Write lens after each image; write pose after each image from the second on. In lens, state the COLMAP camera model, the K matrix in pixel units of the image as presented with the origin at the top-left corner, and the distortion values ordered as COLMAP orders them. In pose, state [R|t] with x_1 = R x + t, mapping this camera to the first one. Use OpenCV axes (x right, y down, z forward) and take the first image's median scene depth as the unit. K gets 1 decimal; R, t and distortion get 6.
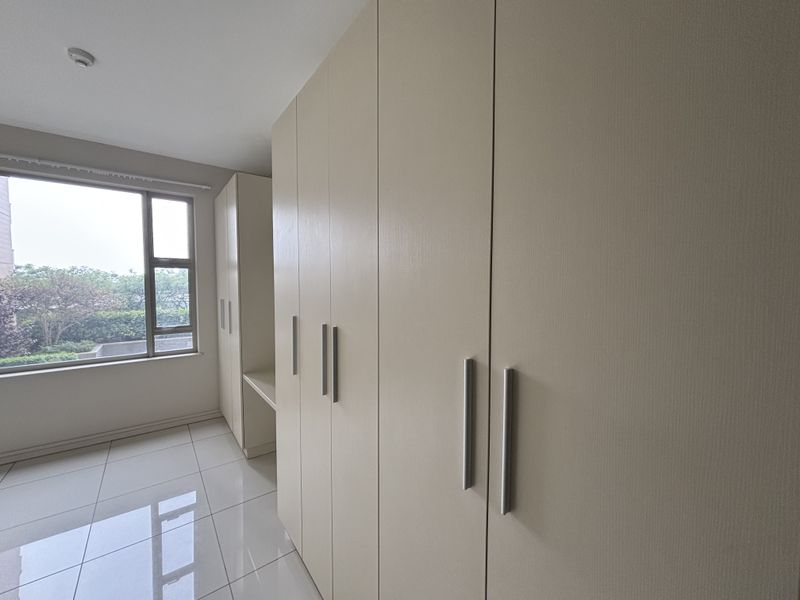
lens RADIAL K [[320.5, 0, 400.0], [0, 320.5, 300.0], [0, 0, 1]] dist [-0.000430, 0.000141]
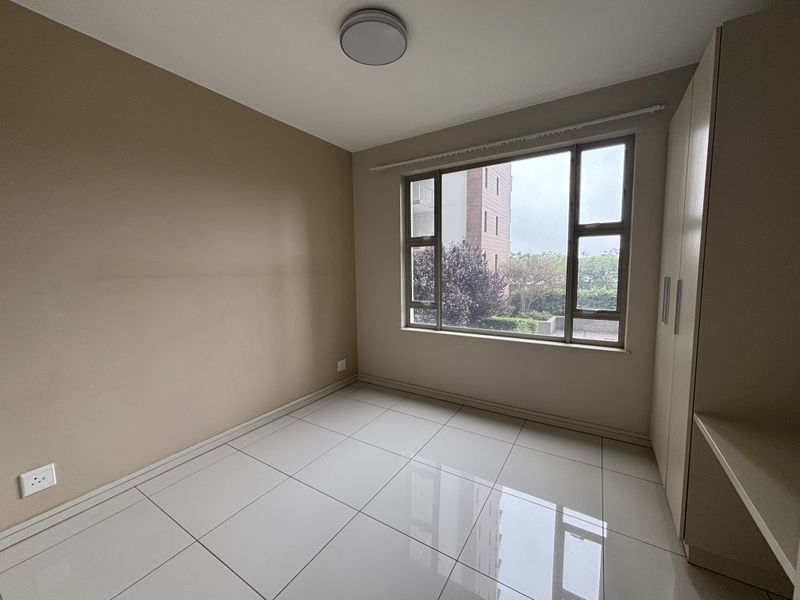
lens RADIAL K [[320.5, 0, 400.0], [0, 320.5, 300.0], [0, 0, 1]] dist [-0.000430, 0.000141]
pose [[0.346167, 0.084526, -0.934357, -0.132039], [-0.029185, 0.996421, 0.079328, 0.007653], [0.937719, -0.000192, 0.347395, 0.265997]]
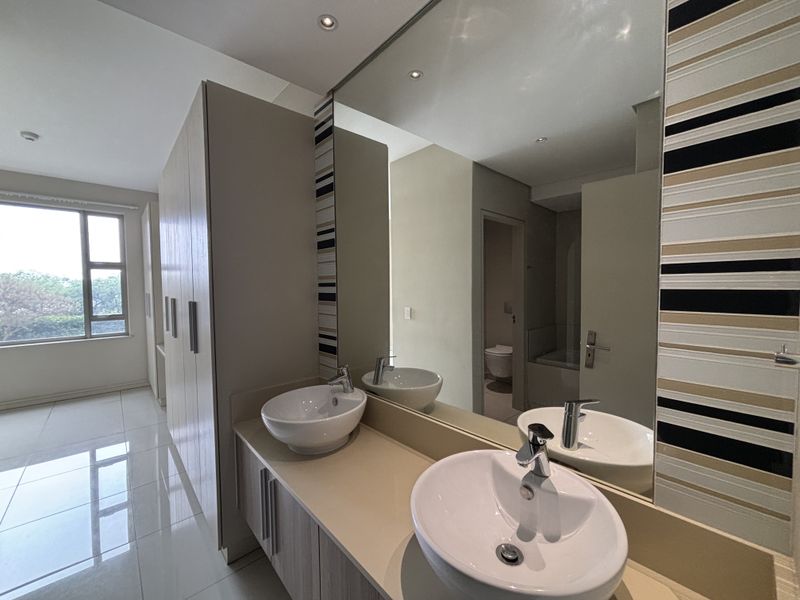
lens RADIAL K [[320.5, 0, 400.0], [0, 320.5, 300.0], [0, 0, 1]] dist [-0.000430, 0.000141]
pose [[0.997002, -0.012150, 0.076420, 0.359617], [0.012752, 0.999891, -0.007391, 0.046341], [-0.076322, 0.008343, 0.997048, -0.365390]]
